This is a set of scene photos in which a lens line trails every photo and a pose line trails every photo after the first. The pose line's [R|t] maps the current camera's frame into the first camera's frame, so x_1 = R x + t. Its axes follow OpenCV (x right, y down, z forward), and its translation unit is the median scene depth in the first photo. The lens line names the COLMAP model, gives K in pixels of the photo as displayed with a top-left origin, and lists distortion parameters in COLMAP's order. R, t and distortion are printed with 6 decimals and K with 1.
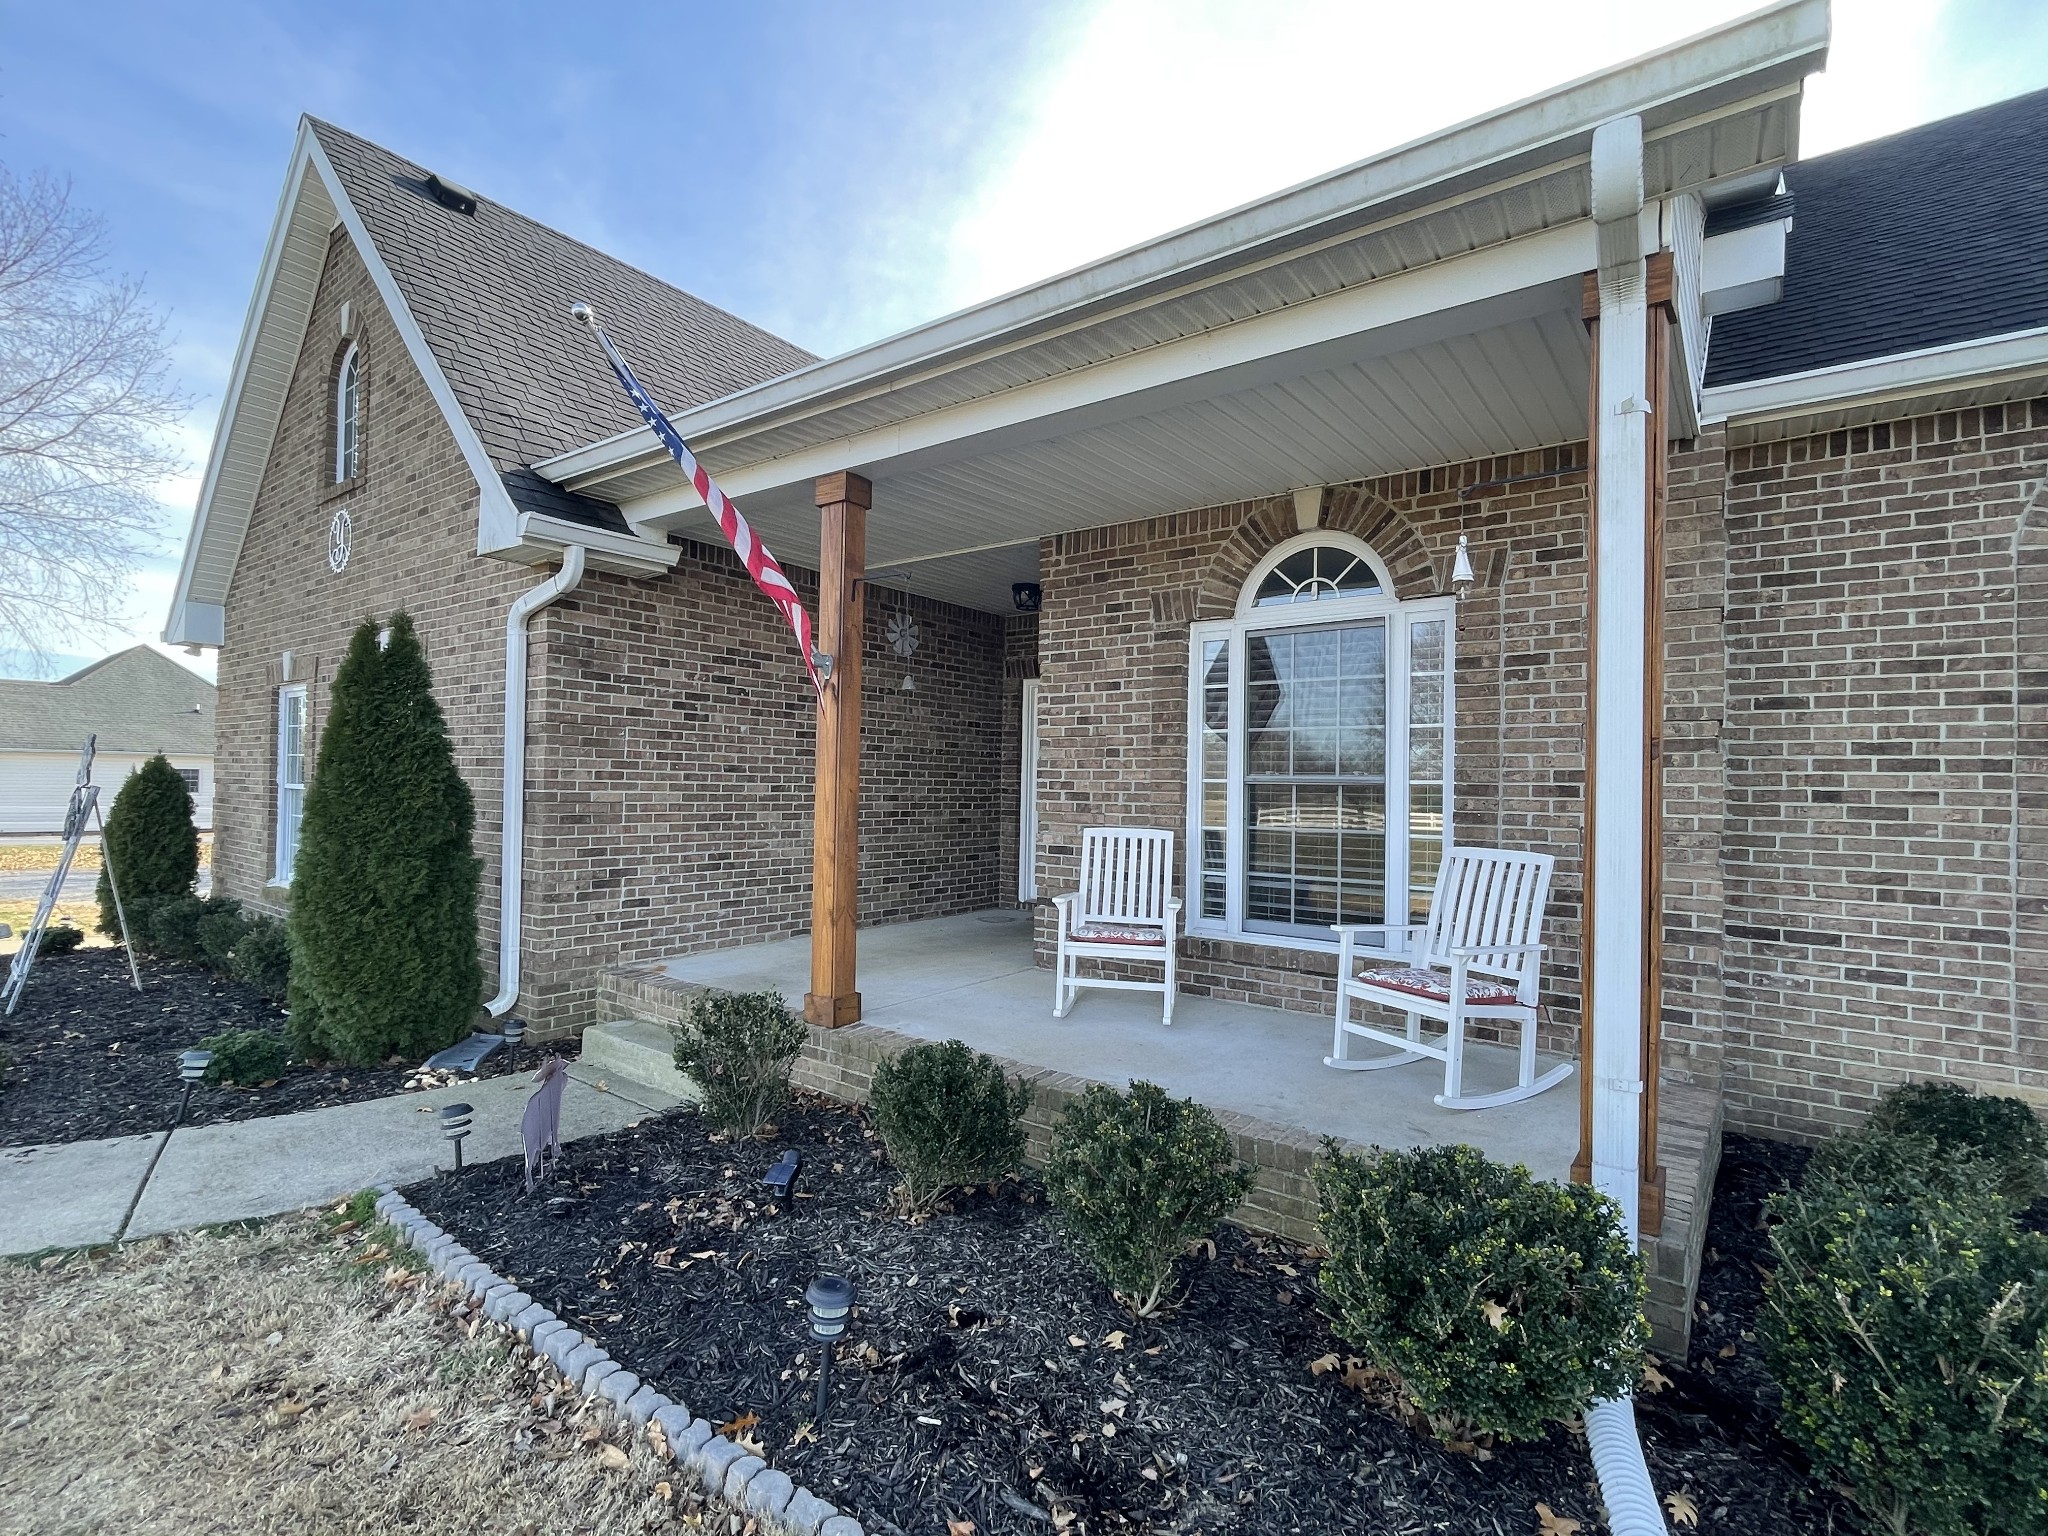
lens RADIAL K [[1171.4, 0, 1109.6], [0, 1171.4, 753.2], [0, 0, 1]] dist [-0.000160, -0.000472]
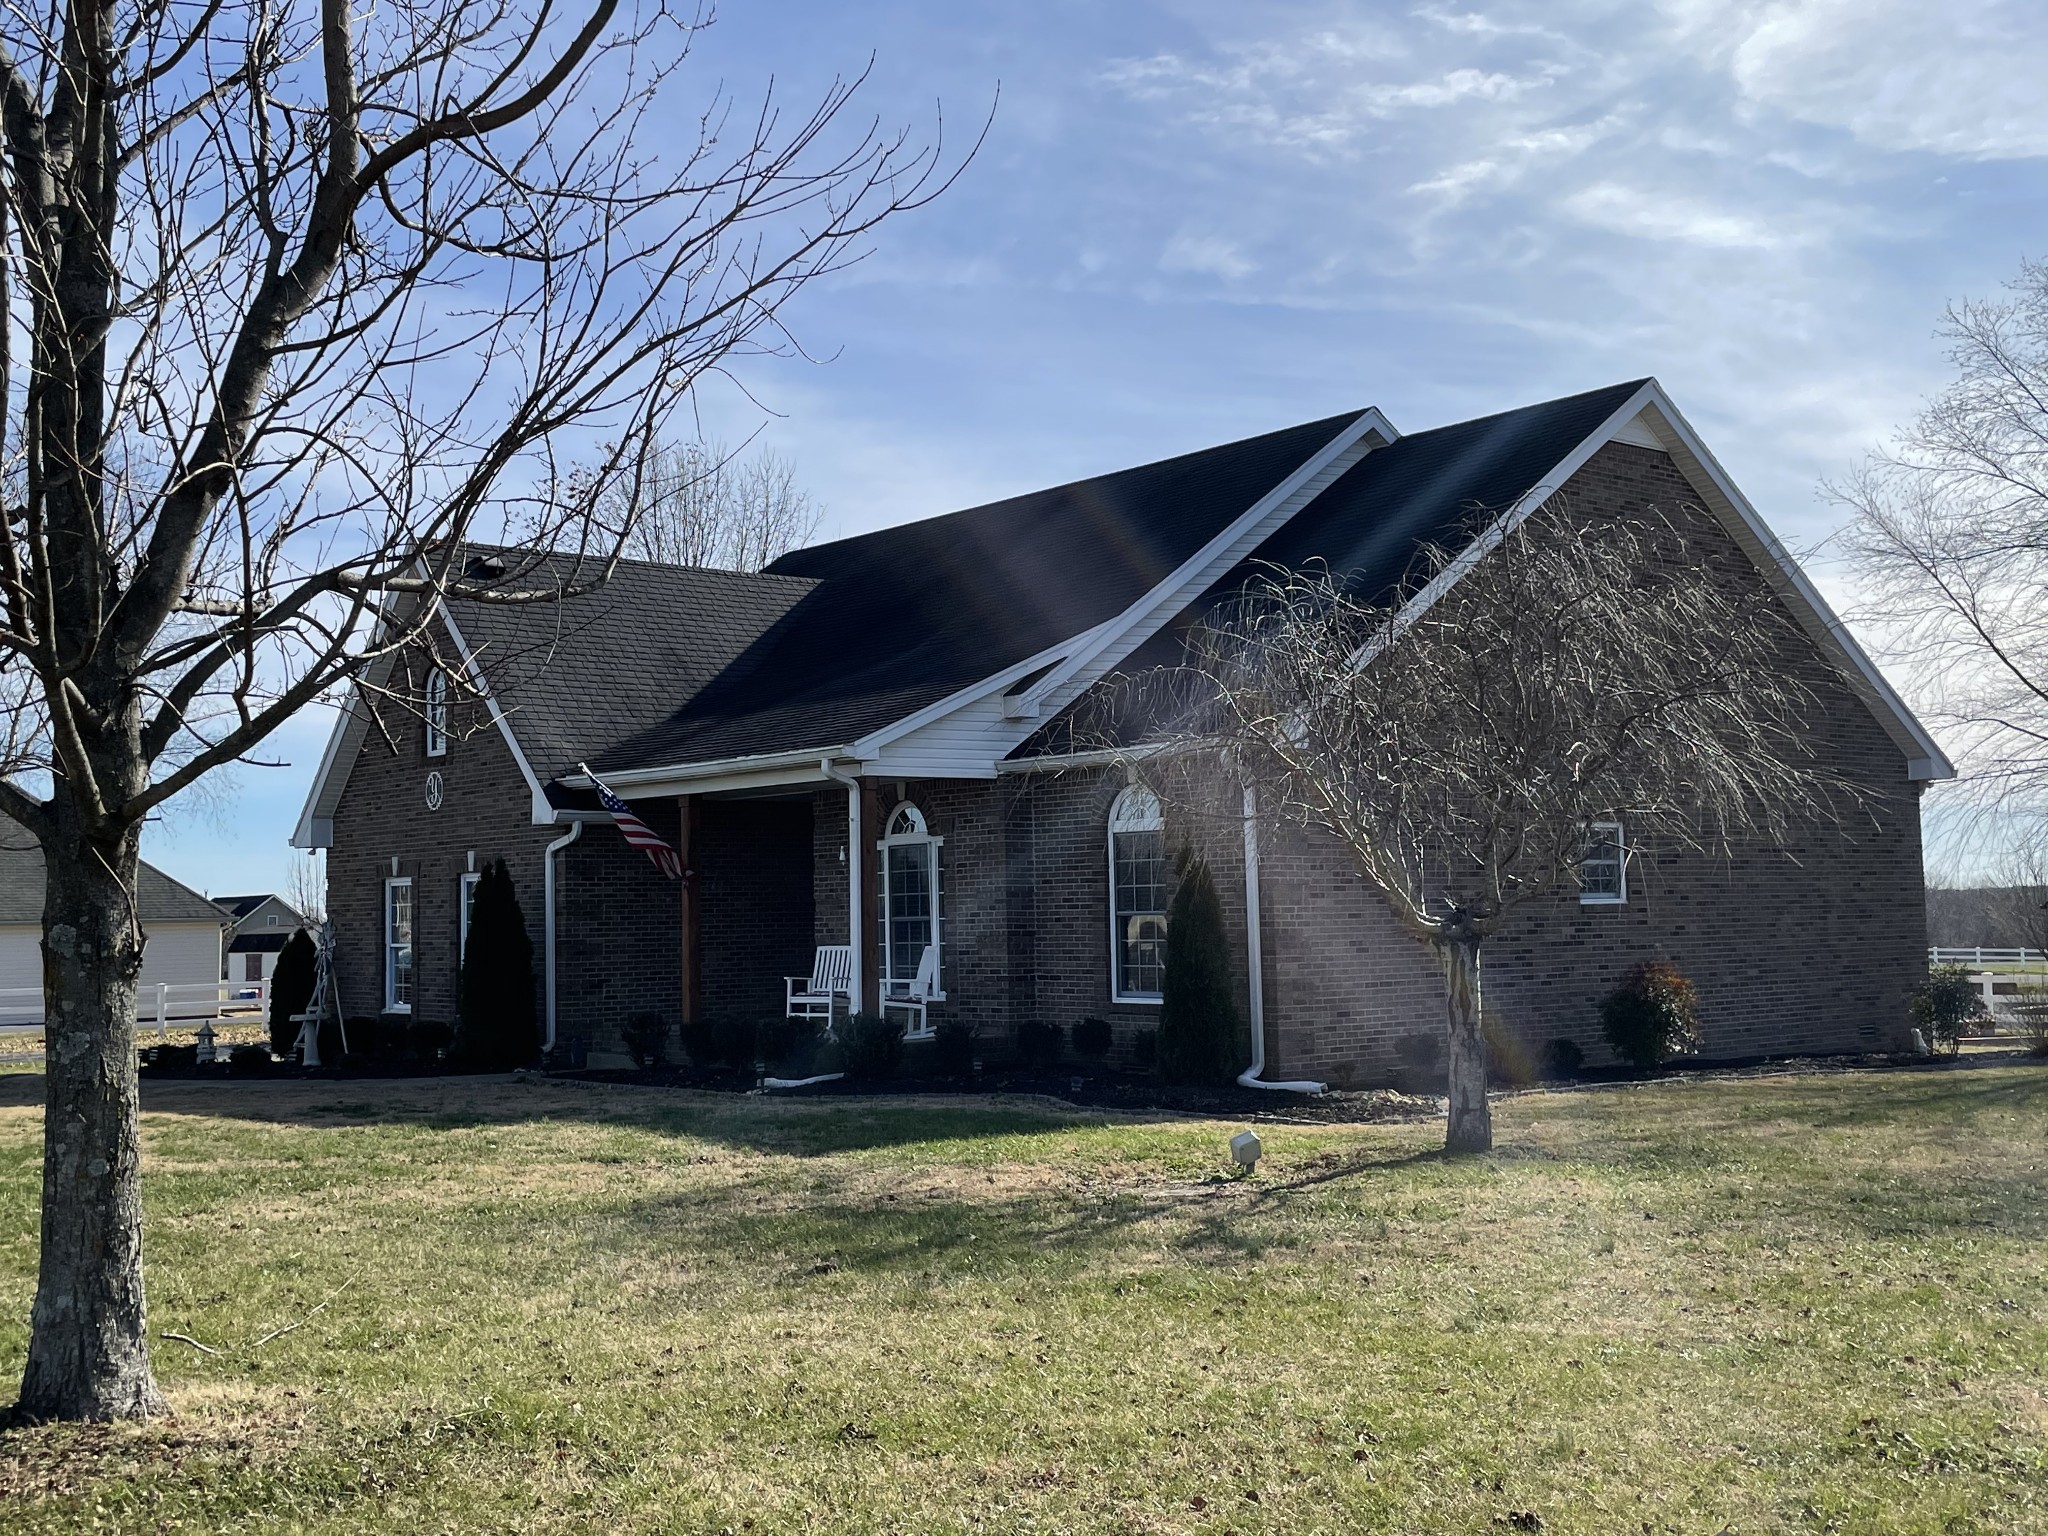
lens RADIAL K [[1975.0, 0, 1030.3], [0, 1975.0, 757.2], [0, 0, 1]] dist [0.121238, -0.221482]
pose [[0.980700, -0.052352, -0.188382, 0.961283], [0.042012, 0.997405, -0.058472, -0.046302], [0.190954, 0.049429, 0.980354, -2.213652]]
